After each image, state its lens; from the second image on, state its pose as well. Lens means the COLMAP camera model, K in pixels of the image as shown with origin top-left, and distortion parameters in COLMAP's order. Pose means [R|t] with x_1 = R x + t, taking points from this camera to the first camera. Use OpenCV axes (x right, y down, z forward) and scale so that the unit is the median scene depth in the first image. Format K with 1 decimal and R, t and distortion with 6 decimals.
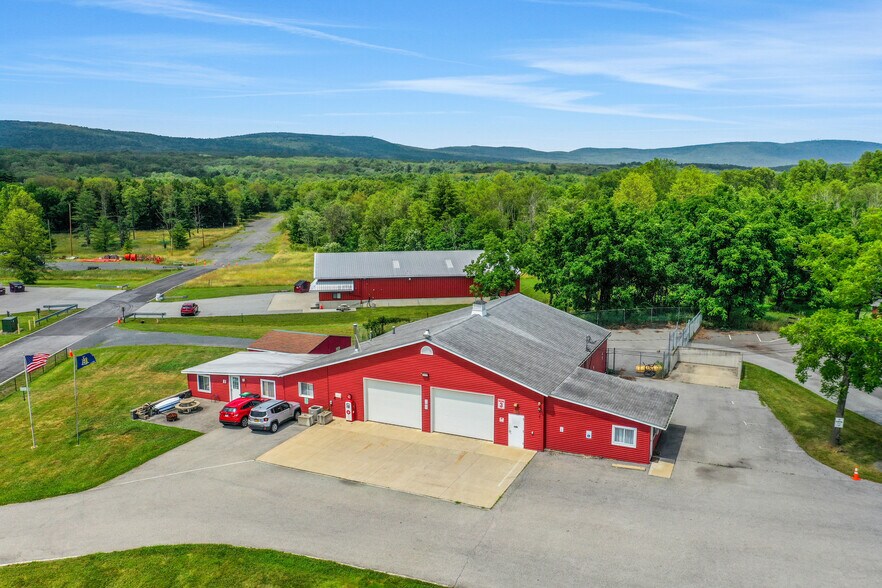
lens RADIAL K [[697.5, 0, 439.1], [0, 697.5, 272.2], [0, 0, 1]] dist [0.001403, 0.003122]
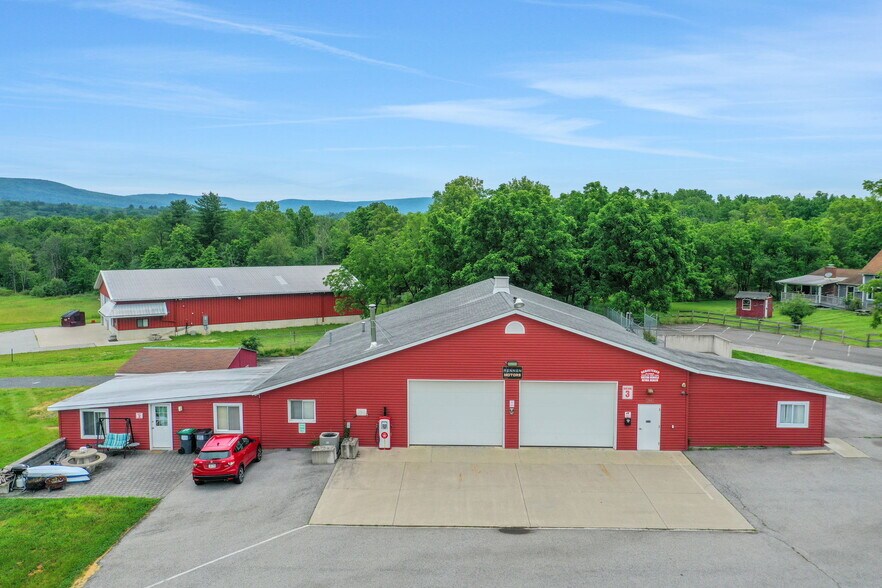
lens RADIAL K [[697.5, 0, 439.1], [0, 697.5, 272.2], [0, 0, 1]] dist [0.001403, 0.003122]
pose [[0.914200, -0.017147, 0.404900, -0.345634], [0.046569, 0.996931, -0.062928, 0.092044], [-0.402578, 0.076384, 0.912193, 0.372183]]
